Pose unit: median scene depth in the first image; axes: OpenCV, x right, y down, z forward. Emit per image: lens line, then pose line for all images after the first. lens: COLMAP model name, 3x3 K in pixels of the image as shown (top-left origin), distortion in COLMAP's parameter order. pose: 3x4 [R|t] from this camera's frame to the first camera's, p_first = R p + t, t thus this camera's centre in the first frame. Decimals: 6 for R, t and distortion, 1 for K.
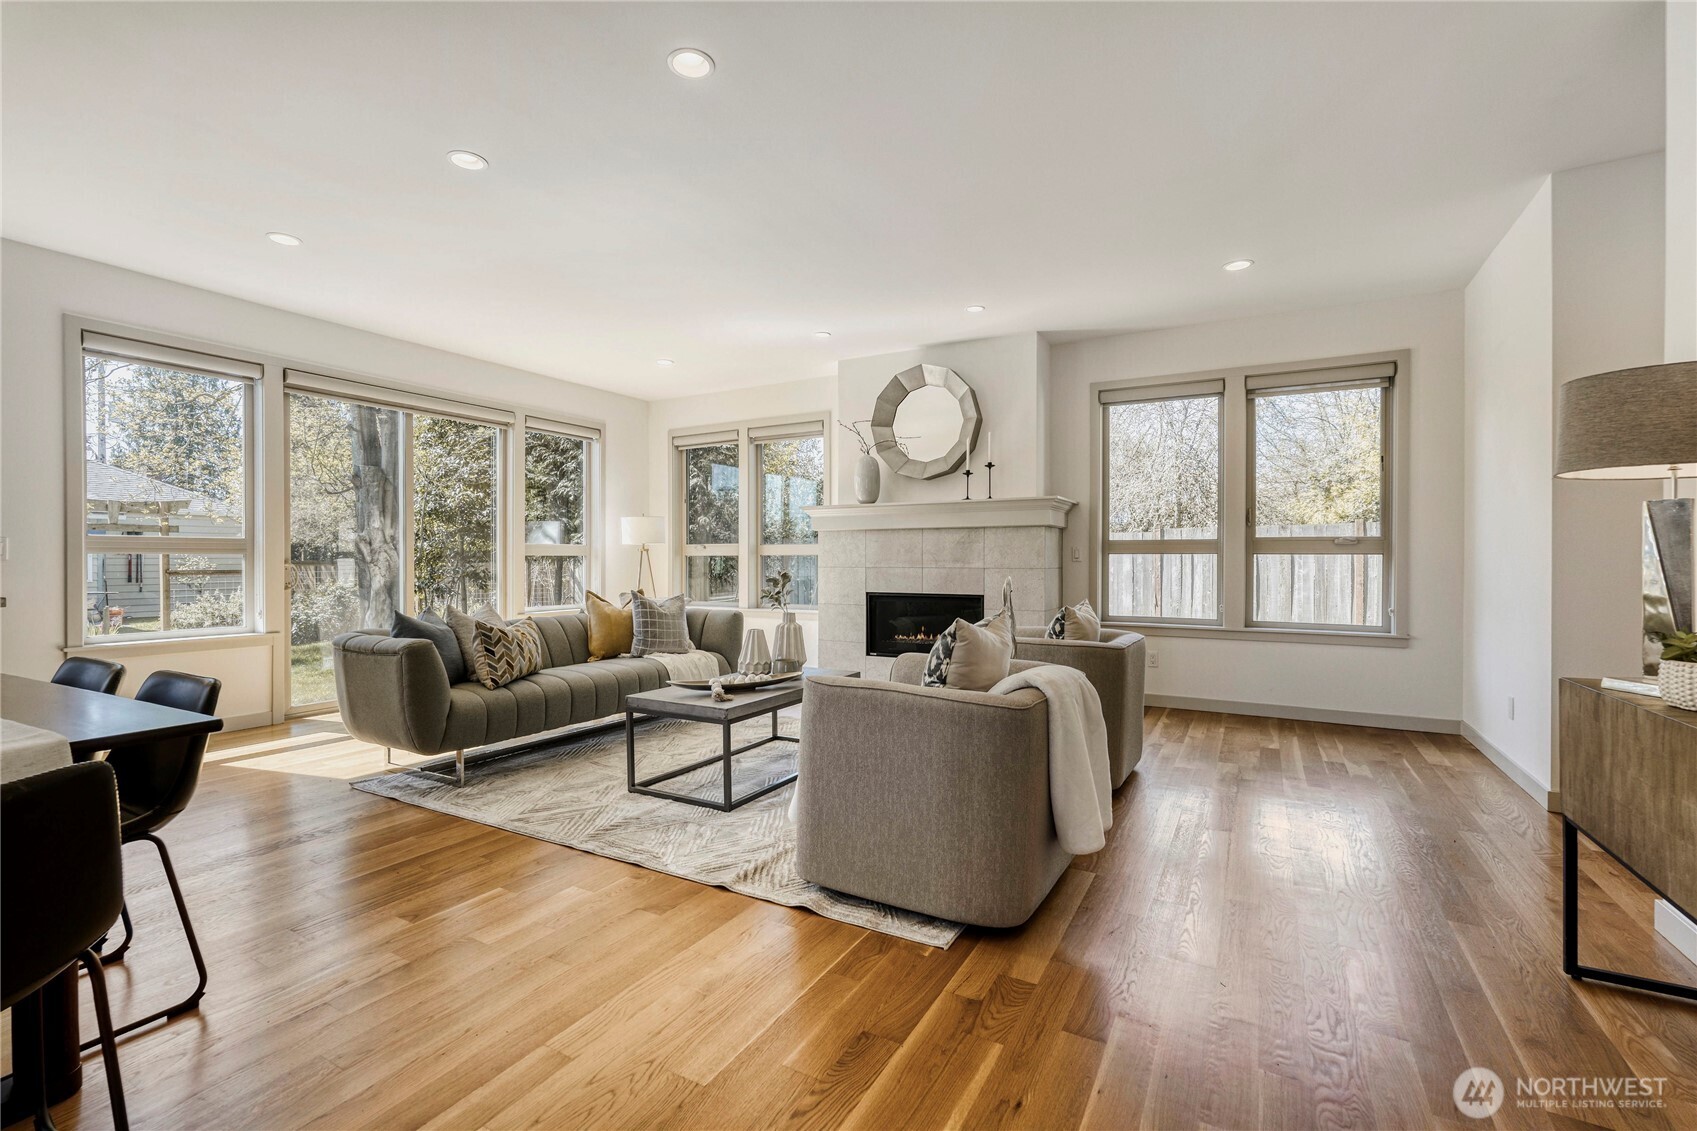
lens RADIAL K [[743.6, 0, 848.5], [0, 743.6, 565.5], [0, 0, 1]] dist [-0.002009, 0.000128]
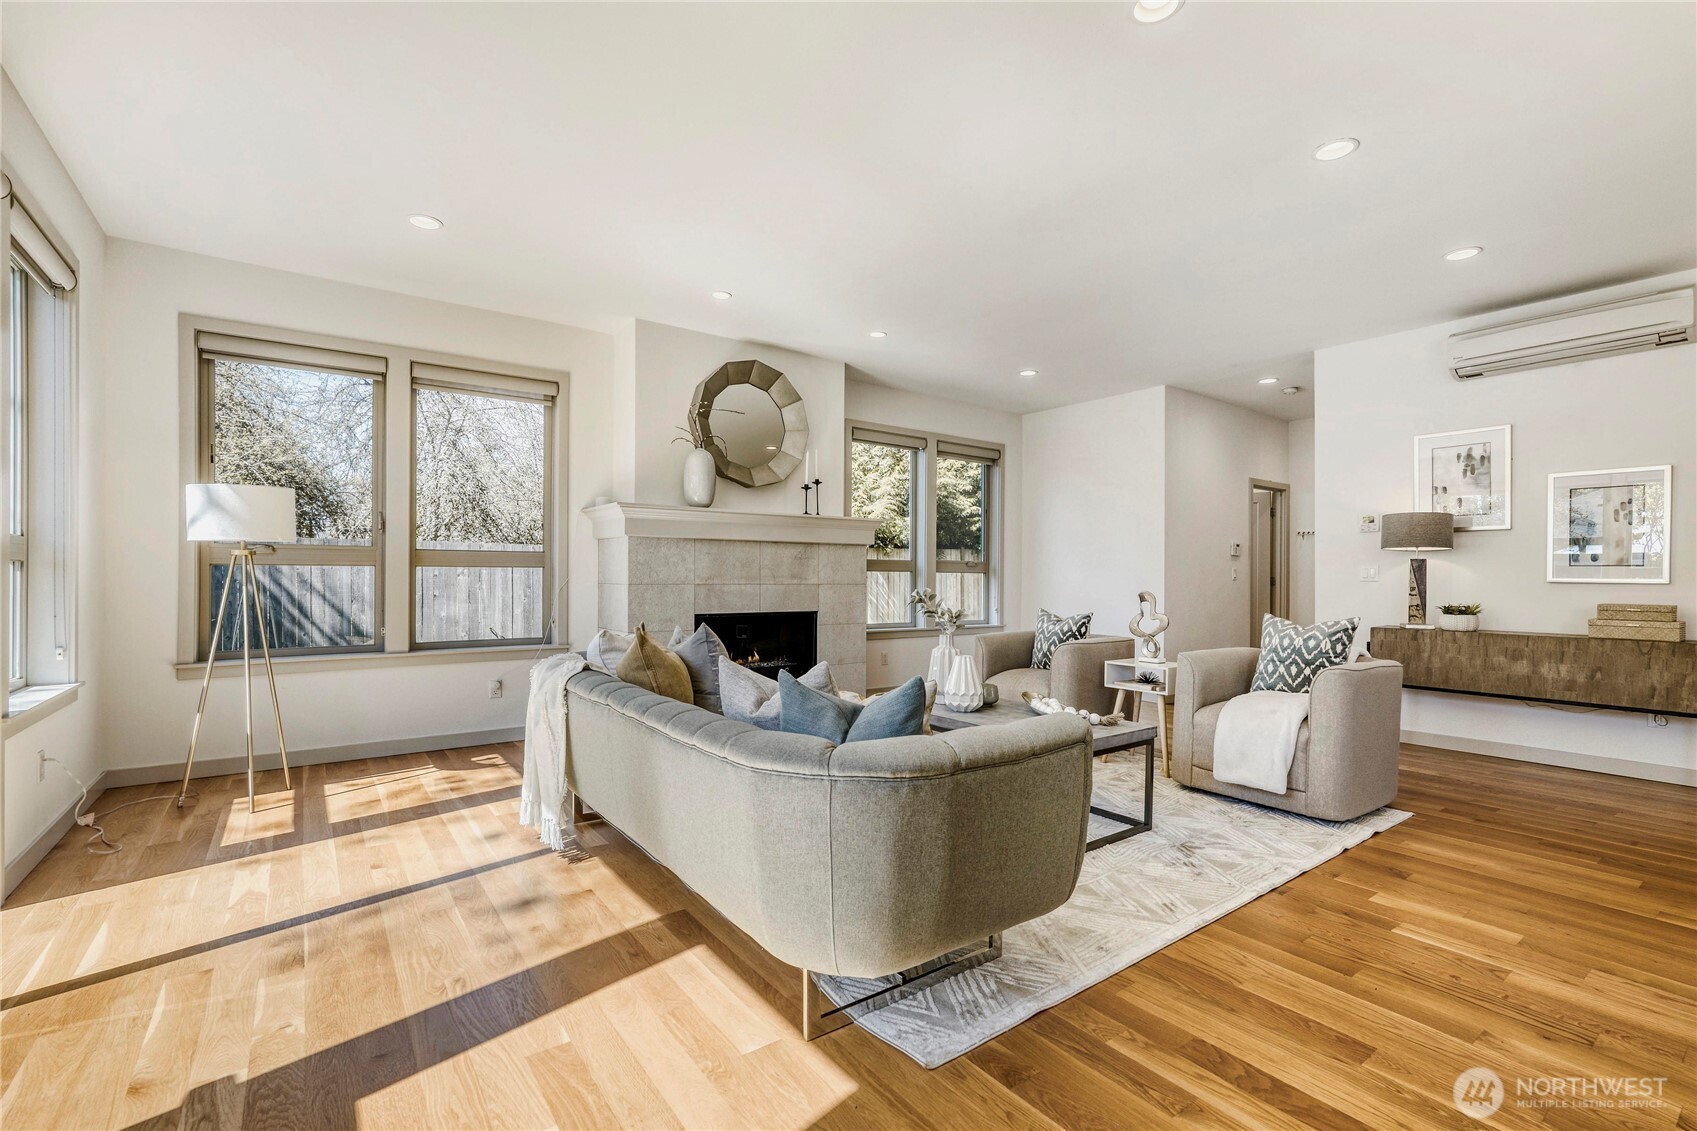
lens RADIAL K [[754.2, 0, 848.5], [0, 754.2, 565.5], [0, 0, 1]] dist [-0.002692, 0.000268]
pose [[0.413241, 0.011919, 0.910544, -0.719161], [0.001964, 0.999900, -0.013979, -0.007252], [-0.910620, 0.007565, 0.413176, 0.540862]]
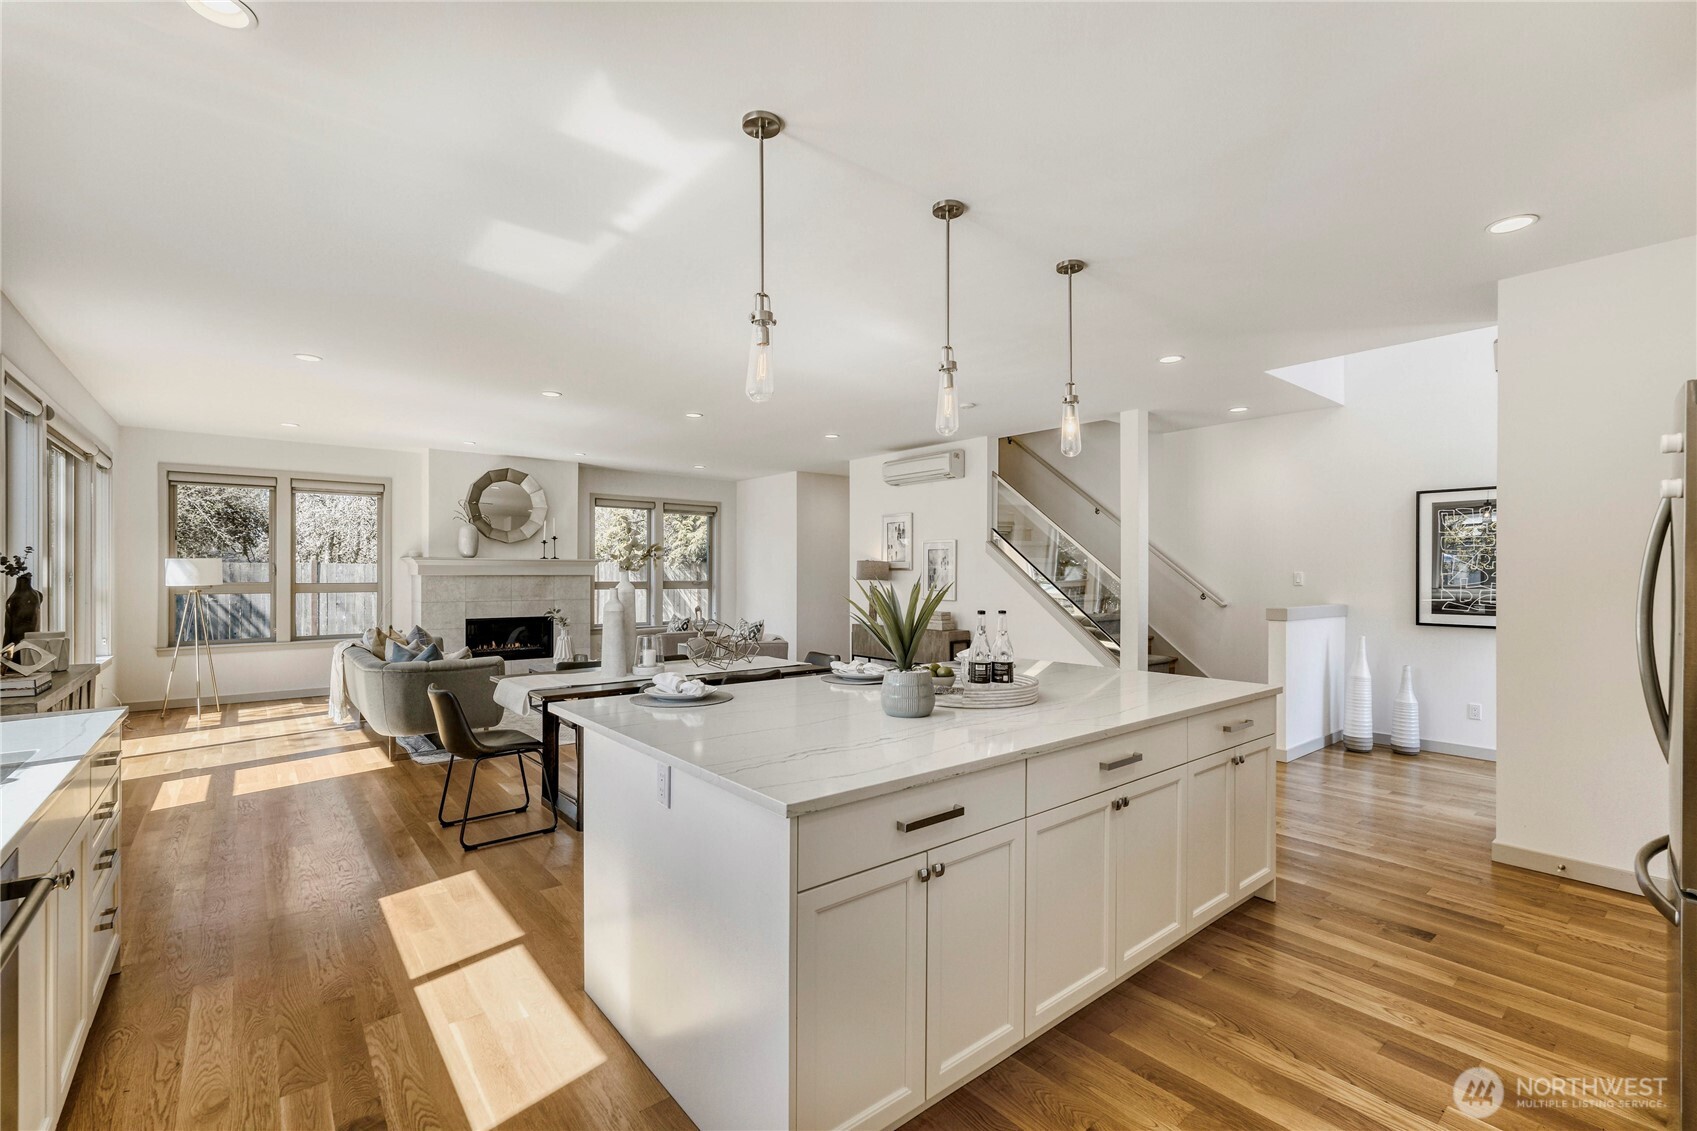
lens RADIAL K [[743.6, 0, 848.5], [0, 743.6, 565.5], [0, 0, 1]] dist [-0.002009, 0.000128]
pose [[0.366446, 0.008121, 0.930404, -1.114324], [0.006396, 0.999916, -0.011247, -0.050145], [-0.930417, 0.010072, 0.366364, -0.219330]]
